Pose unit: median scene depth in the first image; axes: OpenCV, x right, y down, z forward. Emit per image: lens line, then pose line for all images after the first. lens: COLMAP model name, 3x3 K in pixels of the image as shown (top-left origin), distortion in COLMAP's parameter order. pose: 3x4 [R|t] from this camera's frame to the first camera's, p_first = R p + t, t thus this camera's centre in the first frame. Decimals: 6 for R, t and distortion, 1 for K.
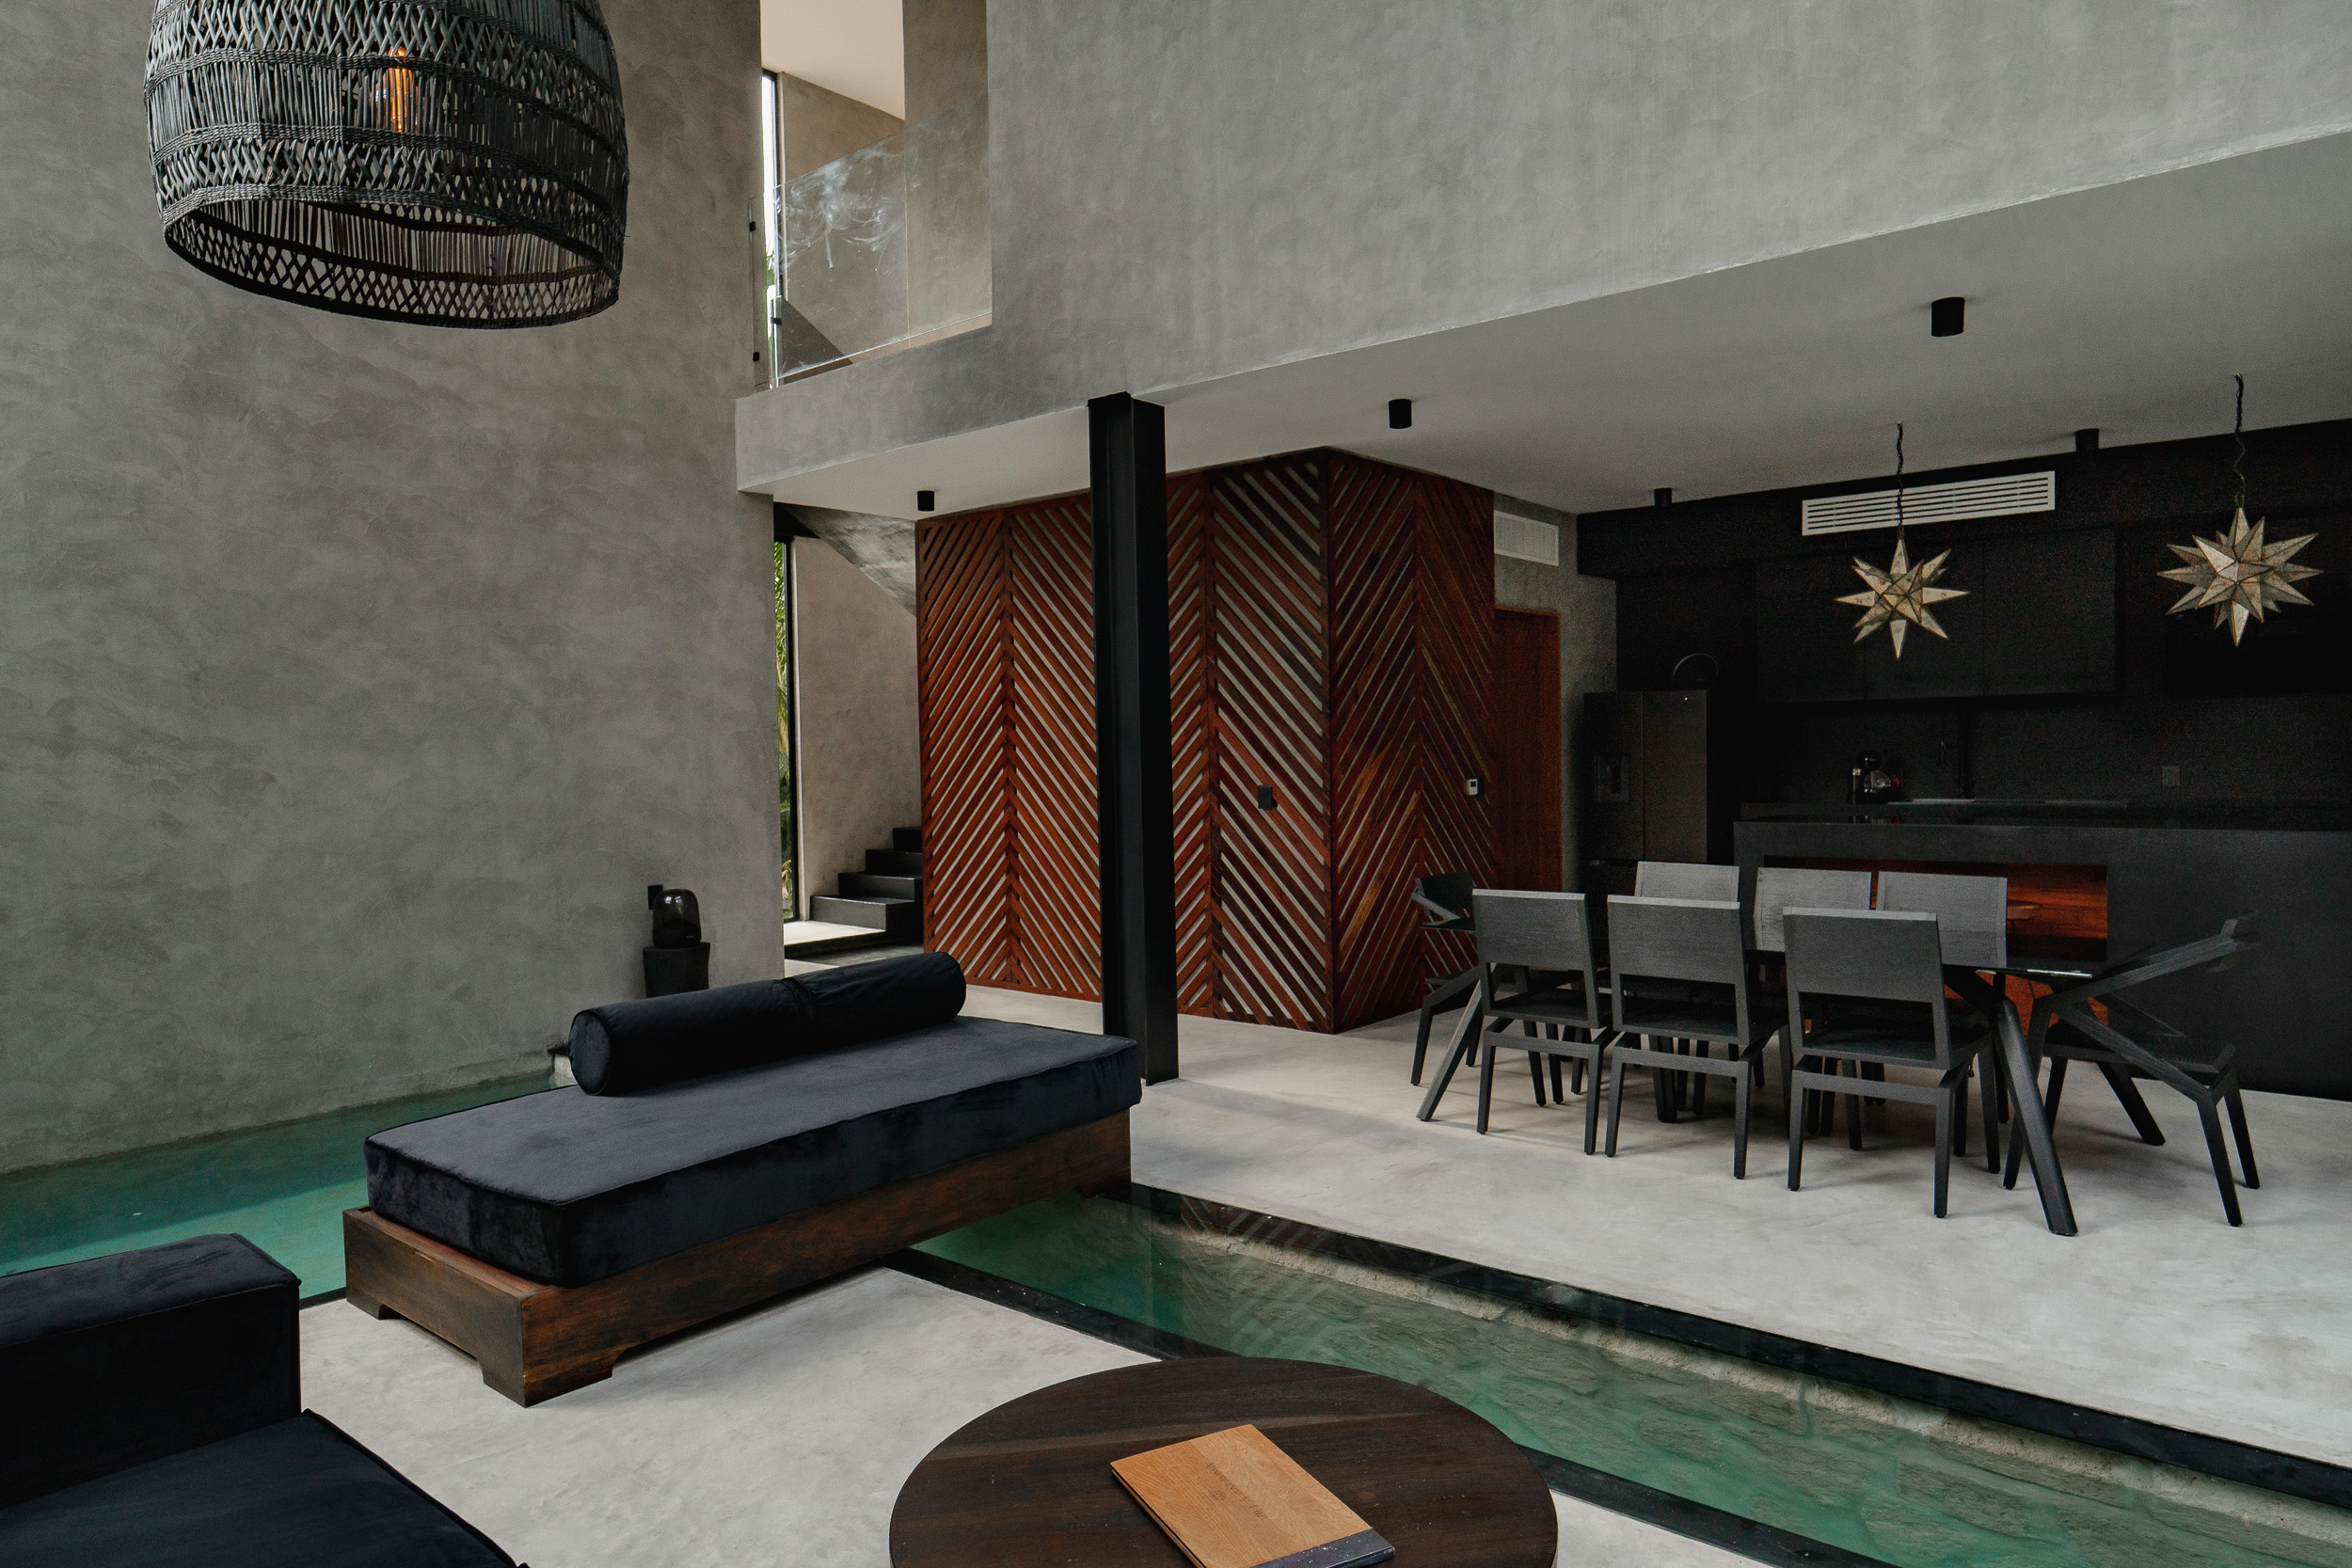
lens RADIAL K [[1429.6, 0, 1200.5], [0, 1429.6, 778.6], [0, 0, 1]] dist [0.004478, 0.001184]
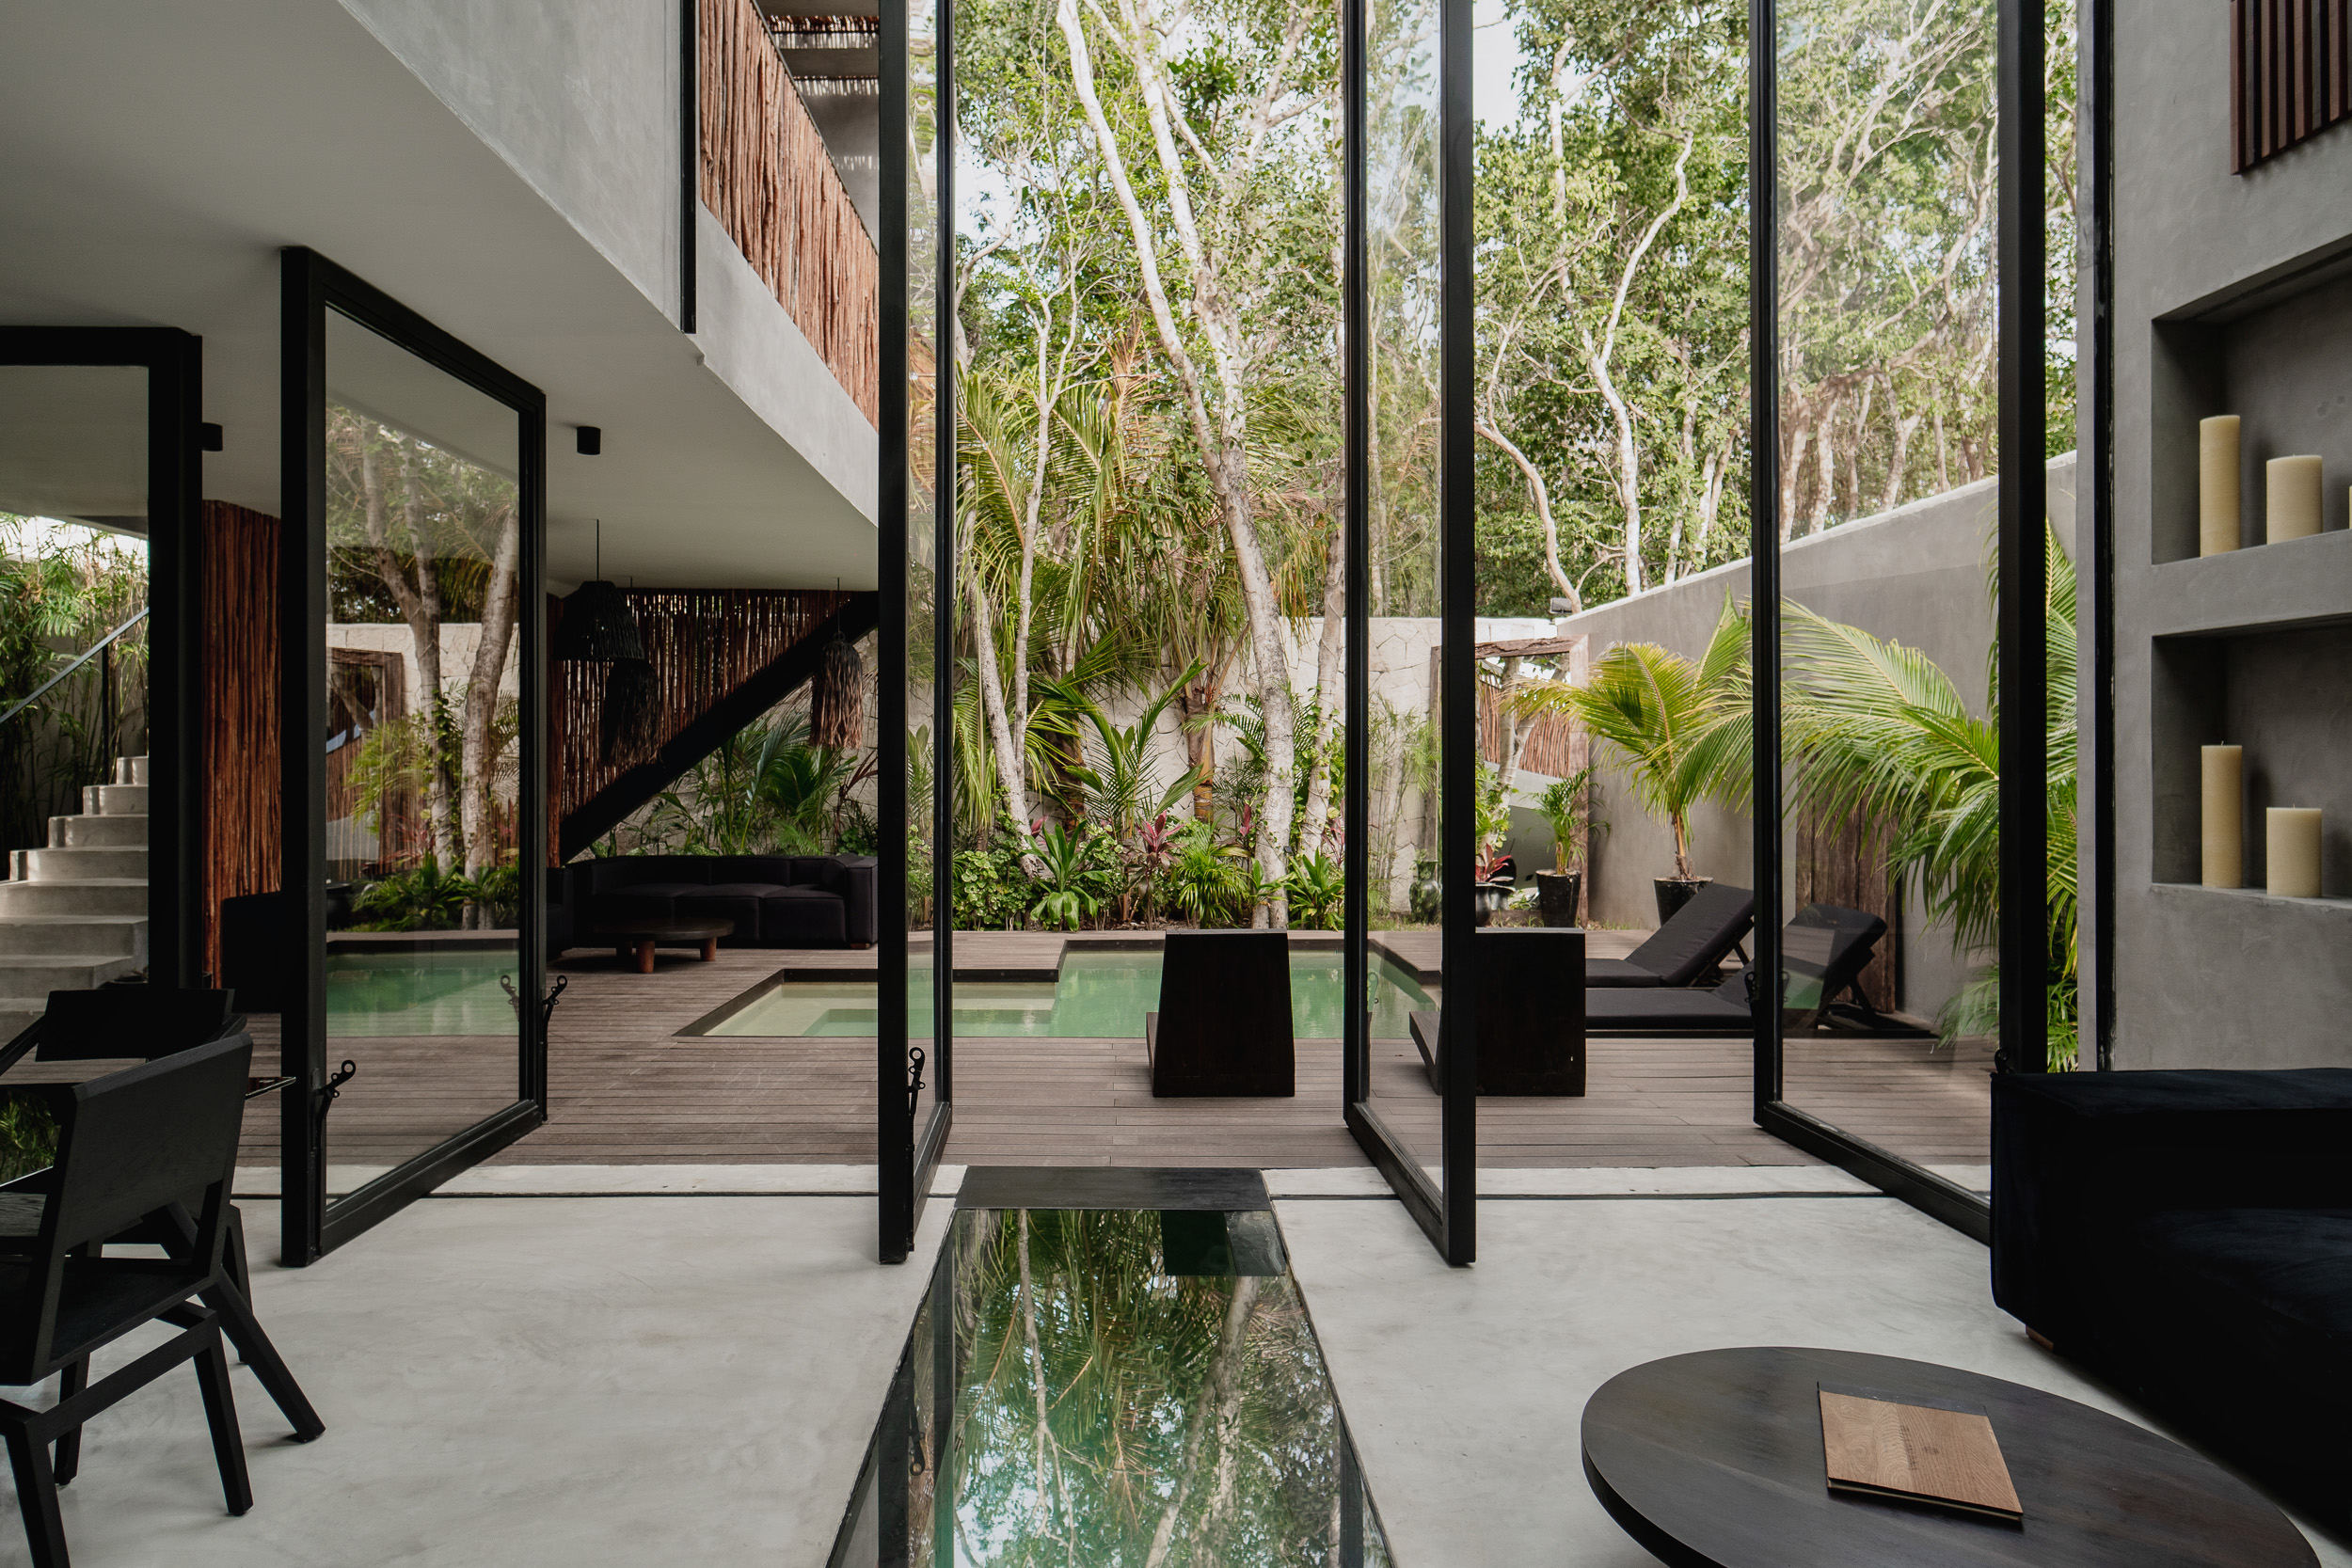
lens RADIAL K [[1471.6, 0, 1117.8], [0, 1471.6, 764.6], [0, 0, 1]] dist [-0.004332, 0.001271]
pose [[-0.629752, 0.020098, 0.776536, -0.161733], [0.031650, 0.999499, -0.000201, -0.008048], [-0.776151, 0.024451, -0.630073, 0.748107]]
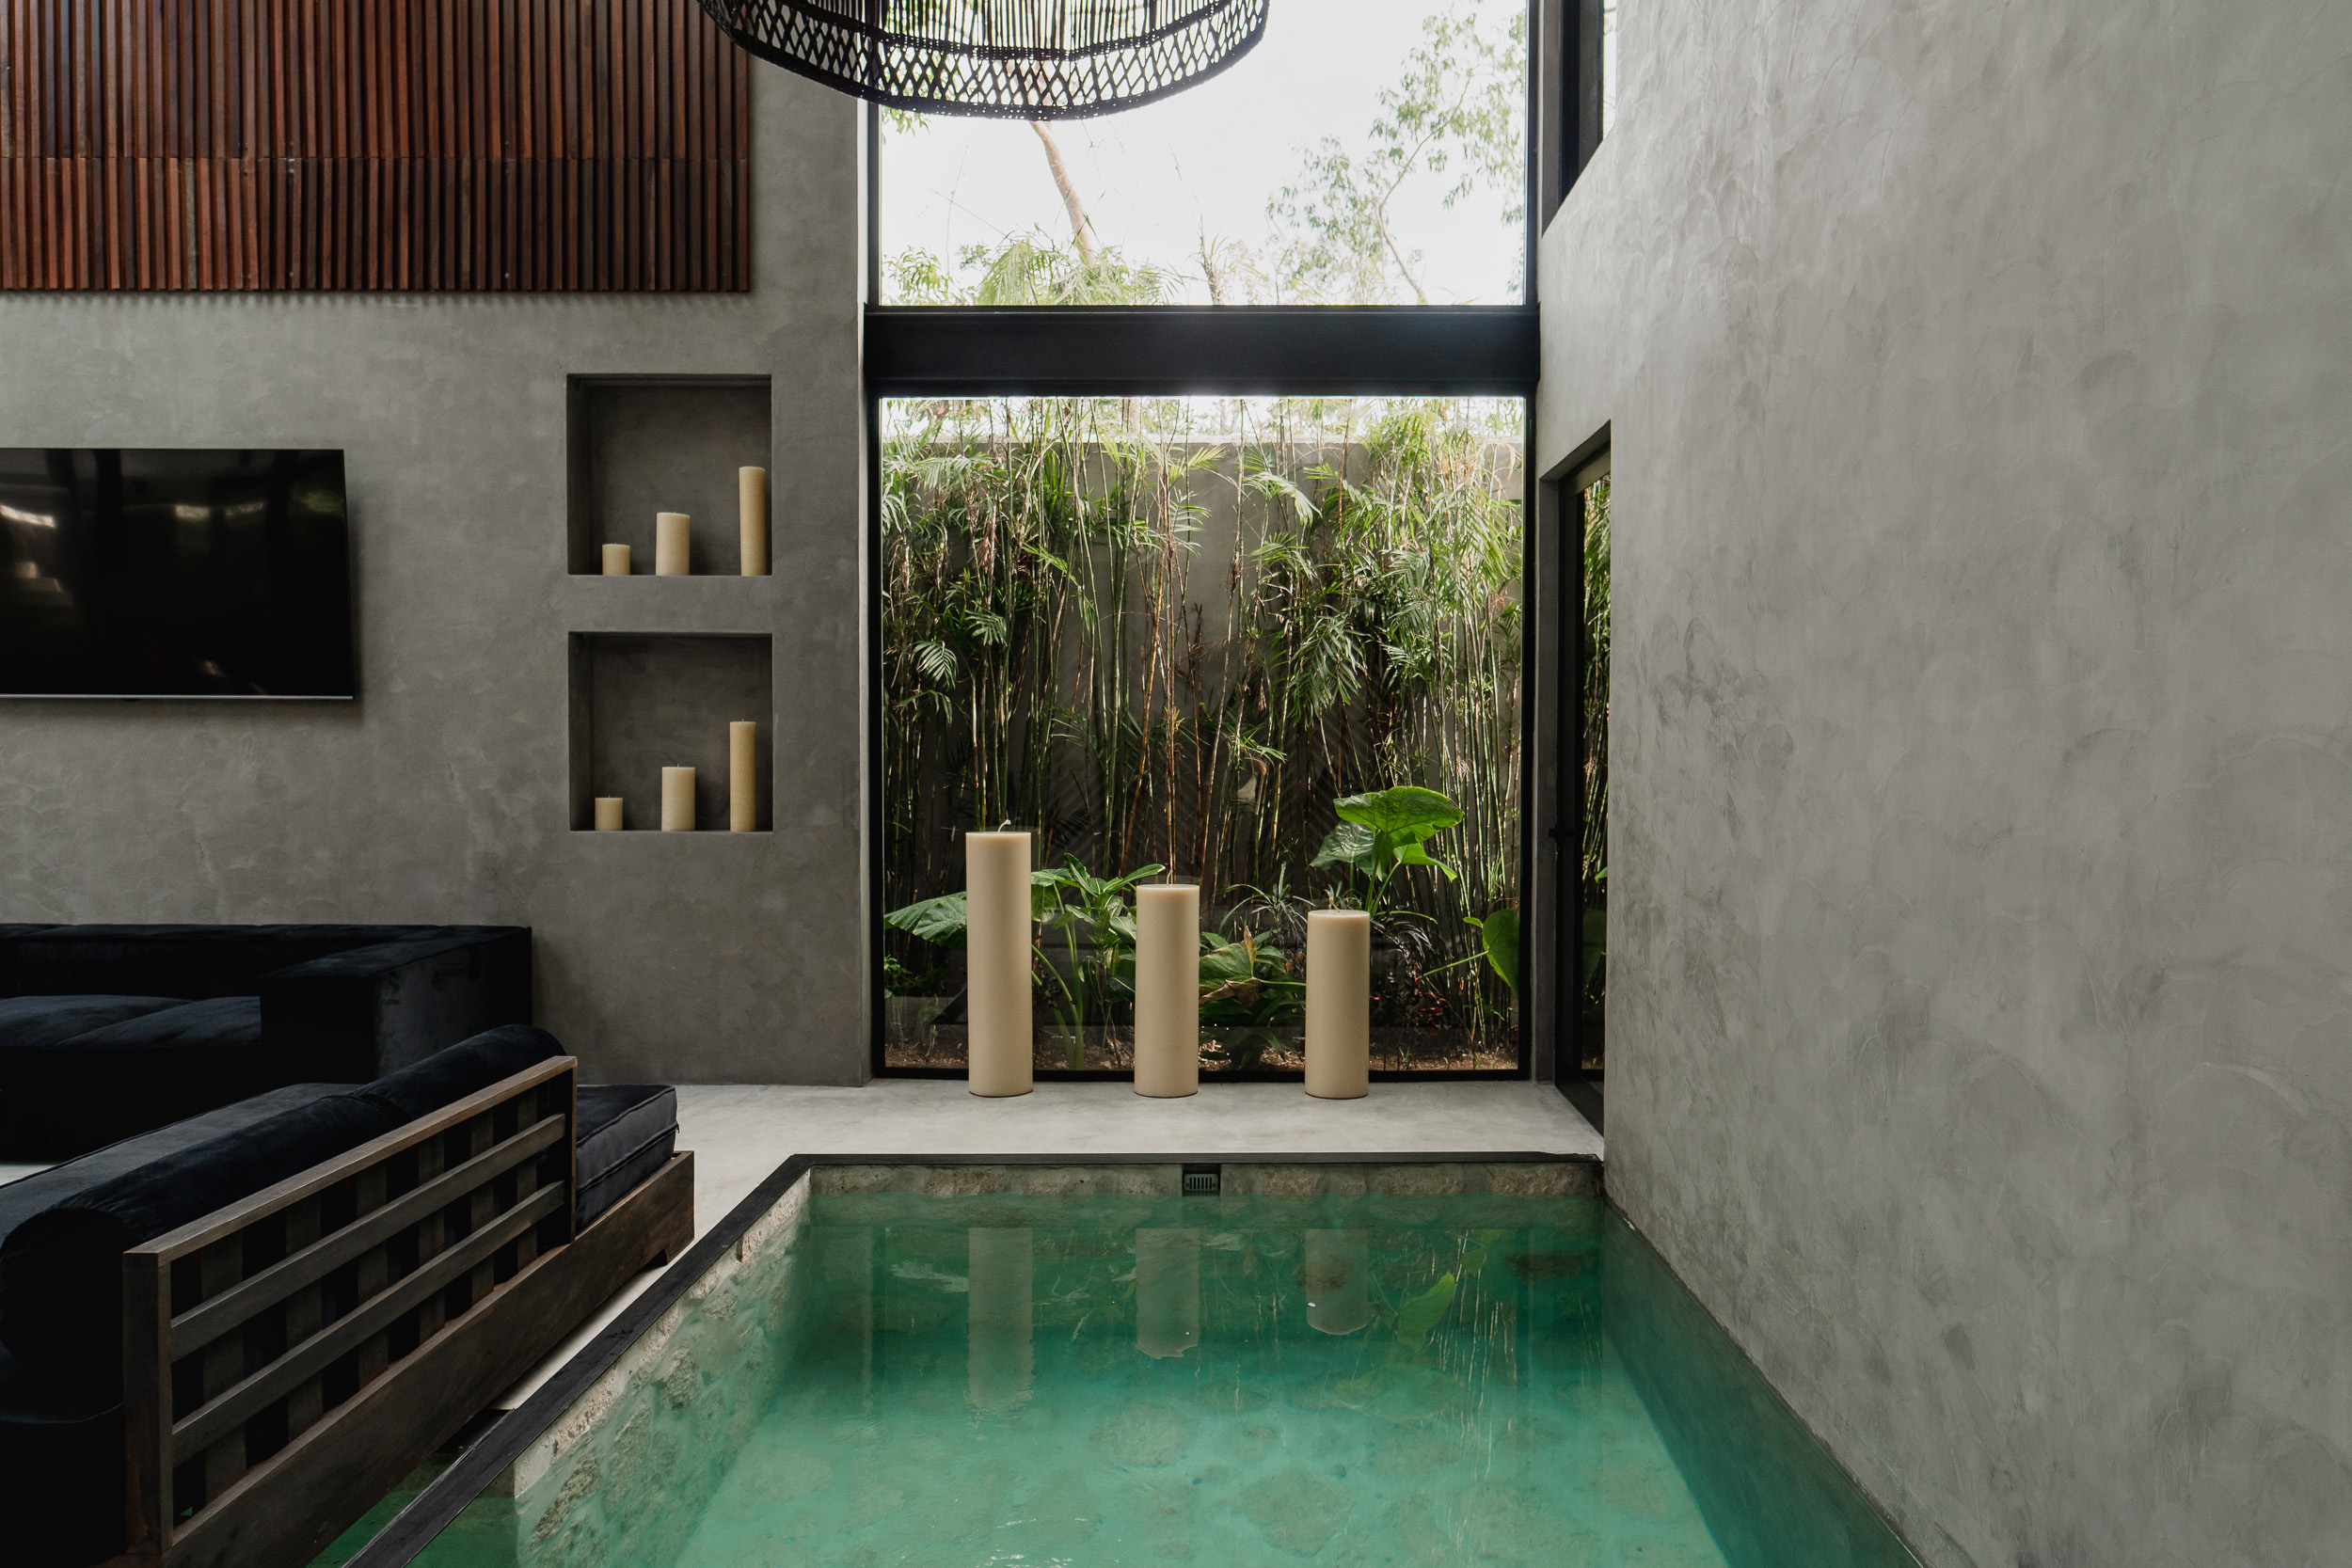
lens RADIAL K [[1473.6, 0, 1207.5], [0, 1473.6, 774.0], [0, 0, 1]] dist [0.003989, 0.003050]
pose [[-0.782779, 0.029172, -0.621616, -0.145951], [-0.003064, 0.998708, 0.050726, -0.015839], [0.622292, 0.041612, -0.781678, 1.261563]]
